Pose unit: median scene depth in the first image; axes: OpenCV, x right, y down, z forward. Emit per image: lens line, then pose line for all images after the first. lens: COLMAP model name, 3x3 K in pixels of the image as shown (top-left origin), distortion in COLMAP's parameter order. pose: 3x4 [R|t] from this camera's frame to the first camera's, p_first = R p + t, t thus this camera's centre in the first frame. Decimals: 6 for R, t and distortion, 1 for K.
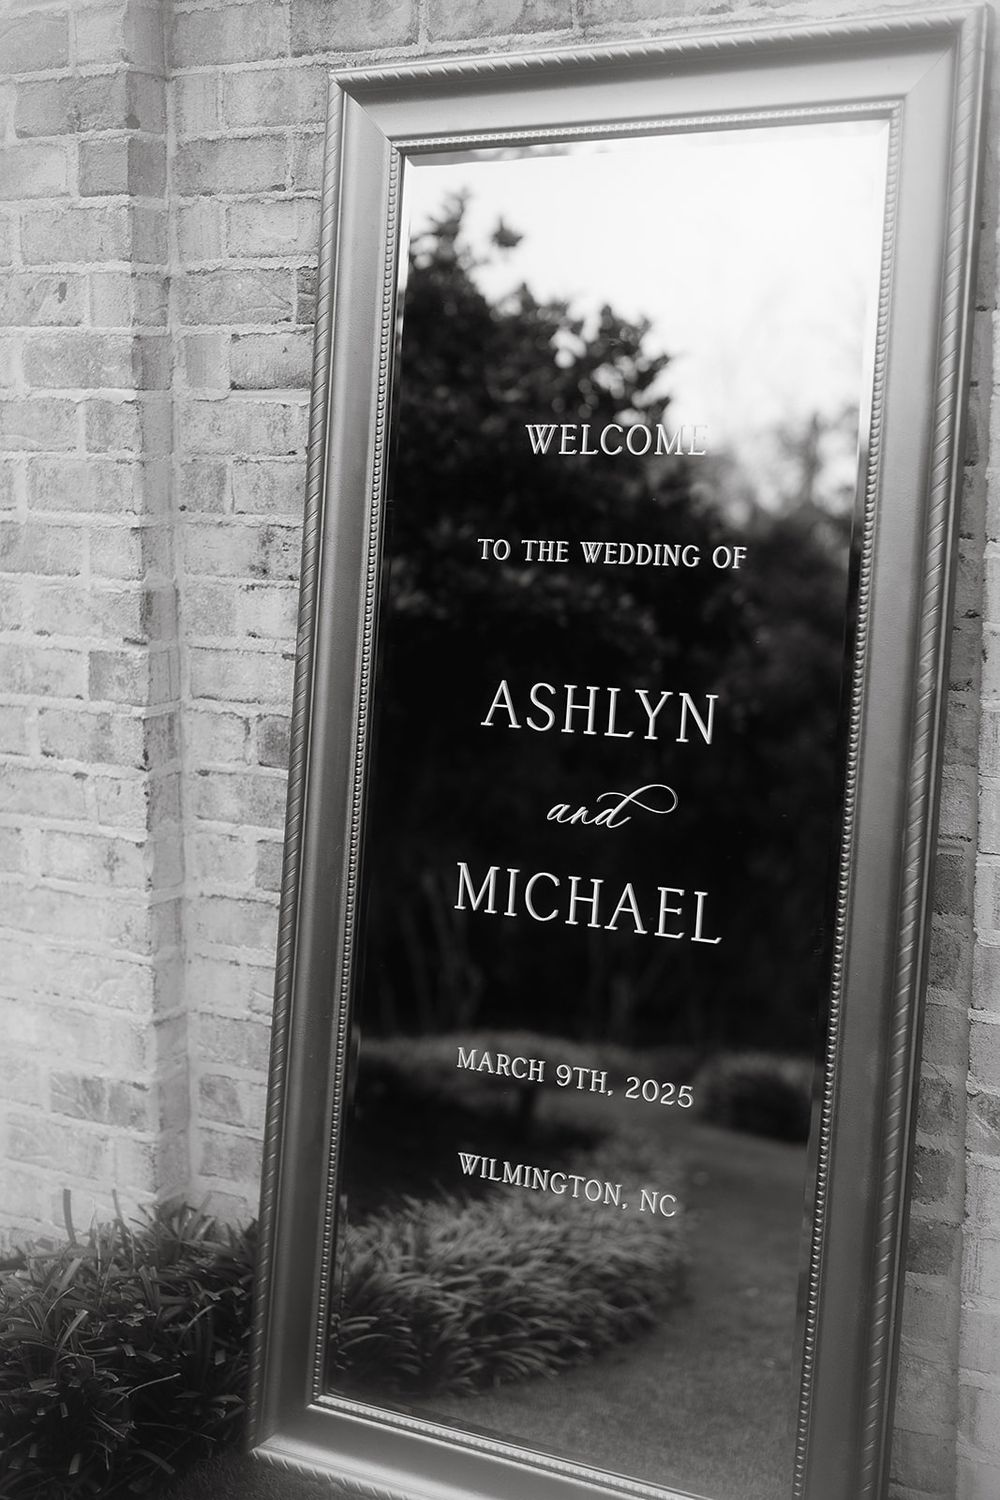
lens RADIAL K [[2095.4, 0, 497.2], [0, 2095.4, 741.7], [0, 0, 1]] dist [-0.007006, 0.000000]
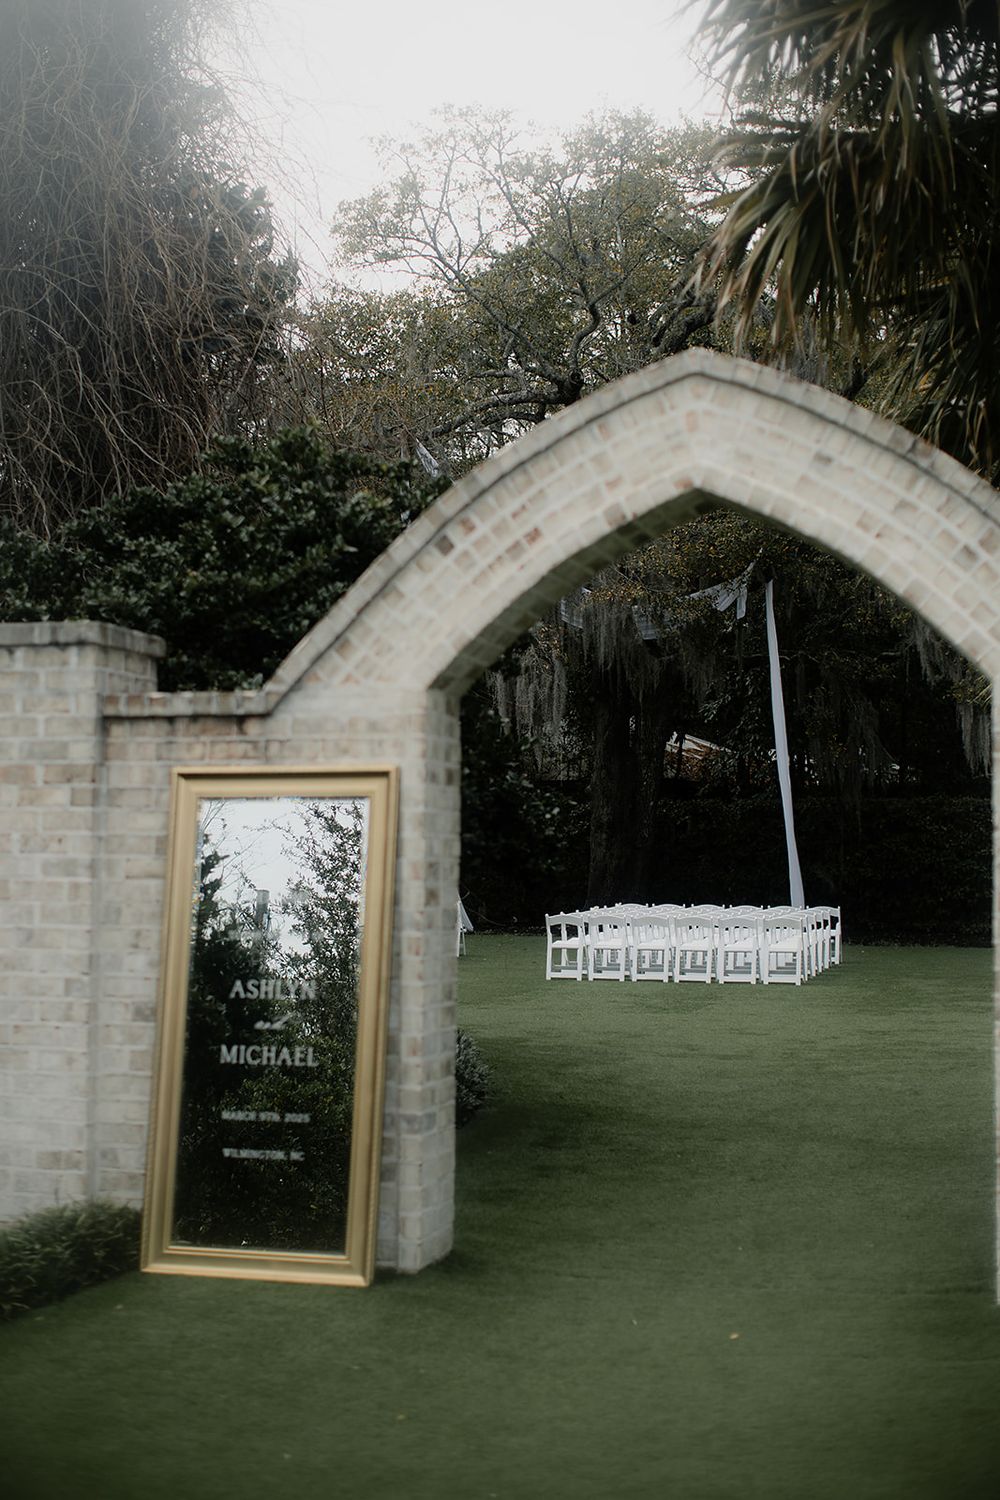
lens RADIAL K [[2095.4, 0, 499.2], [0, 2095.4, 748.5], [0, 0, 1]] dist [-0.007006, 0.000000]
pose [[0.965246, 0.027295, 0.259912, -0.364959], [0.031481, 0.975145, -0.219318, 0.270212], [-0.259439, 0.219878, 0.940396, -1.668009]]
